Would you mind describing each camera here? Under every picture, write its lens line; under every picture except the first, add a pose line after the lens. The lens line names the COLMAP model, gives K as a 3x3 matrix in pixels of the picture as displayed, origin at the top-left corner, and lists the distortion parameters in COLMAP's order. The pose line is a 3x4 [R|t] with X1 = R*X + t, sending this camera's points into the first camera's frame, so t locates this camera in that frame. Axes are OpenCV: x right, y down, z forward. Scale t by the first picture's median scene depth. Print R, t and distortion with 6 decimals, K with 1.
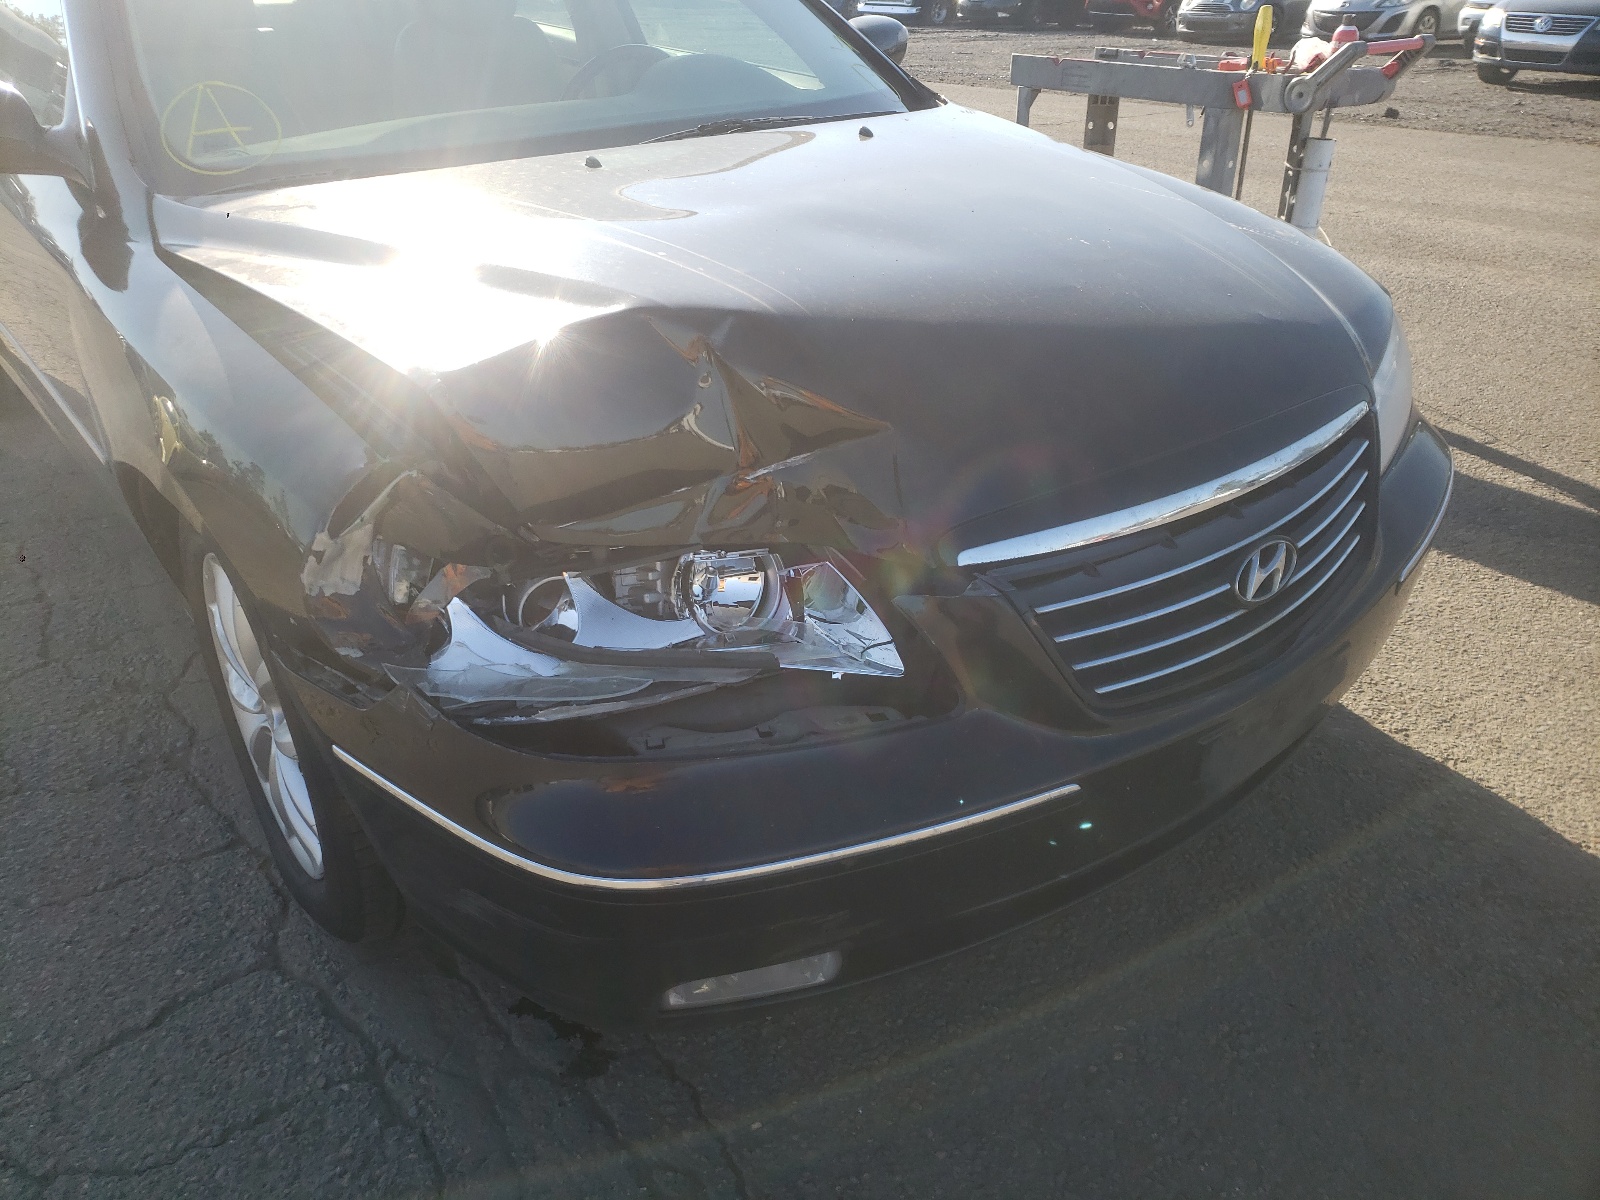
lens RADIAL K [[1226.4, 0, 800.0], [0, 1226.4, 600.0], [0, 0, 1]] dist [0.010107, -0.012565]
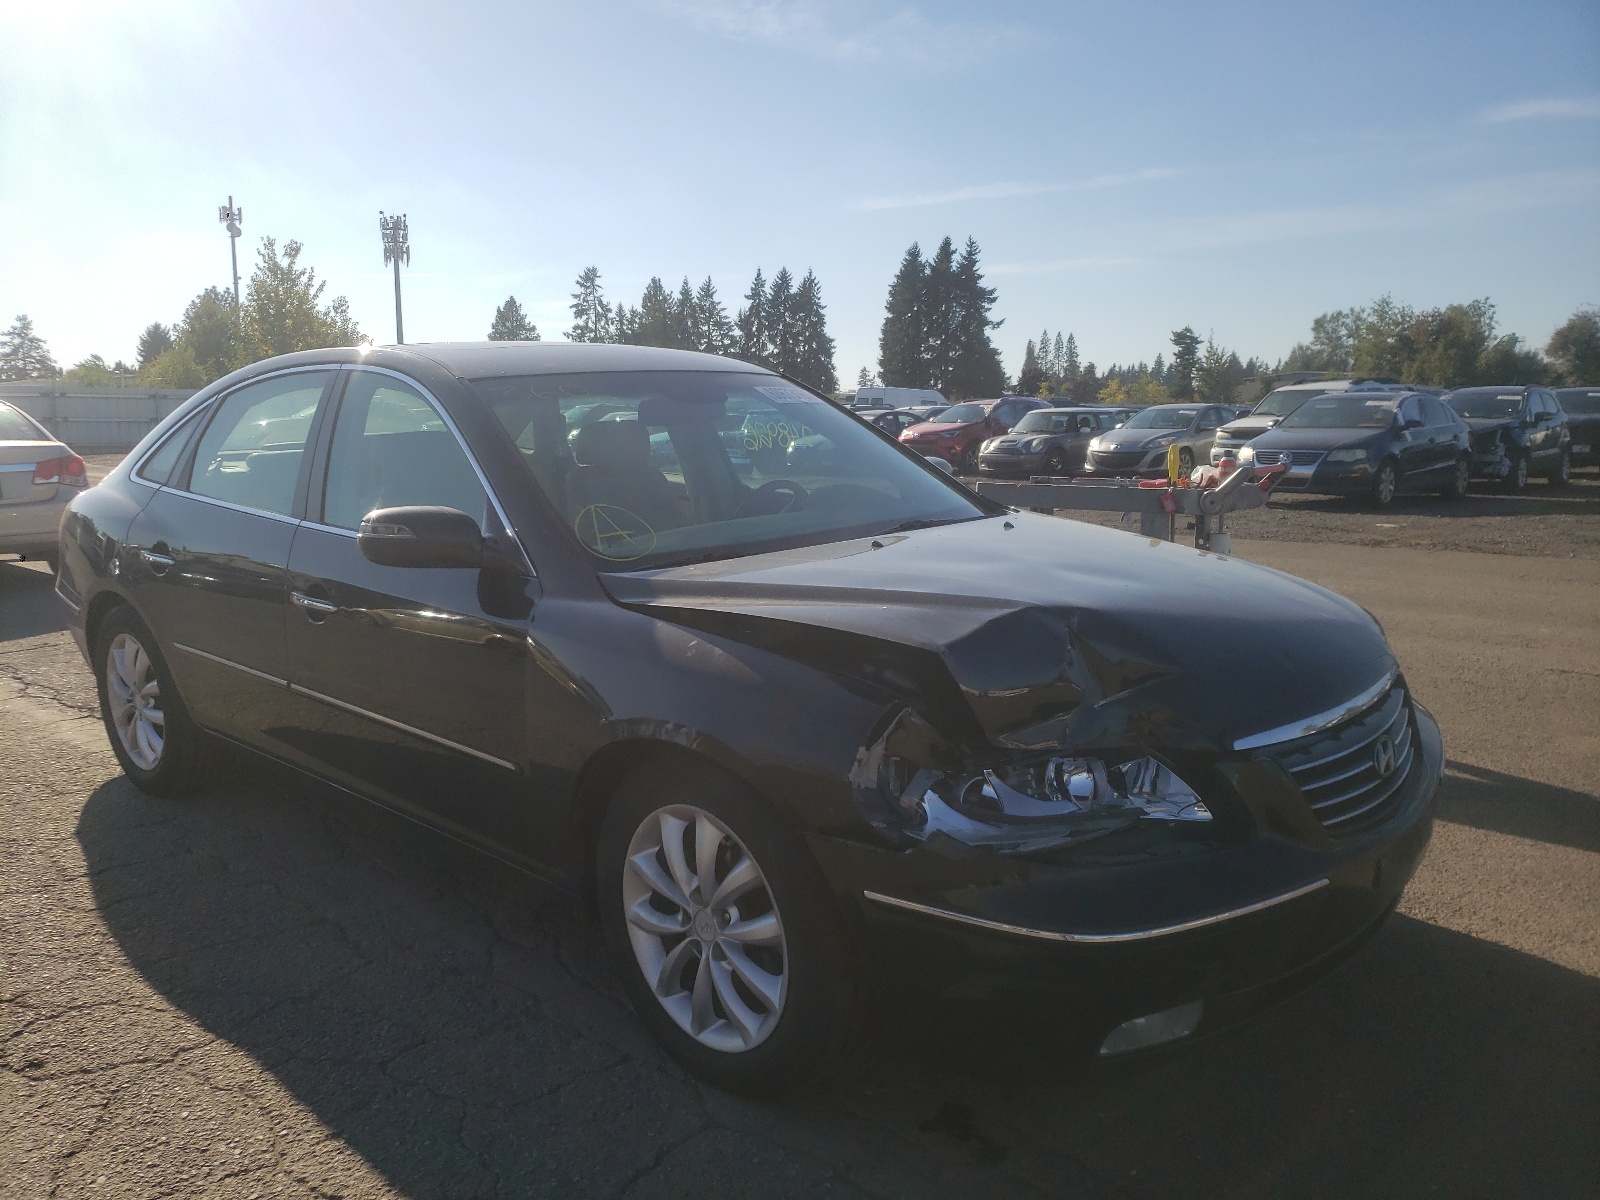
lens RADIAL K [[1226.4, 0, 800.0], [0, 1226.4, 600.0], [0, 0, 1]] dist [0.010107, -0.012565]
pose [[0.988954, -0.033861, 0.144301, -0.586671], [0.079106, 0.943886, -0.320659, 0.230011], [-0.125345, 0.328532, 0.936139, -0.471609]]
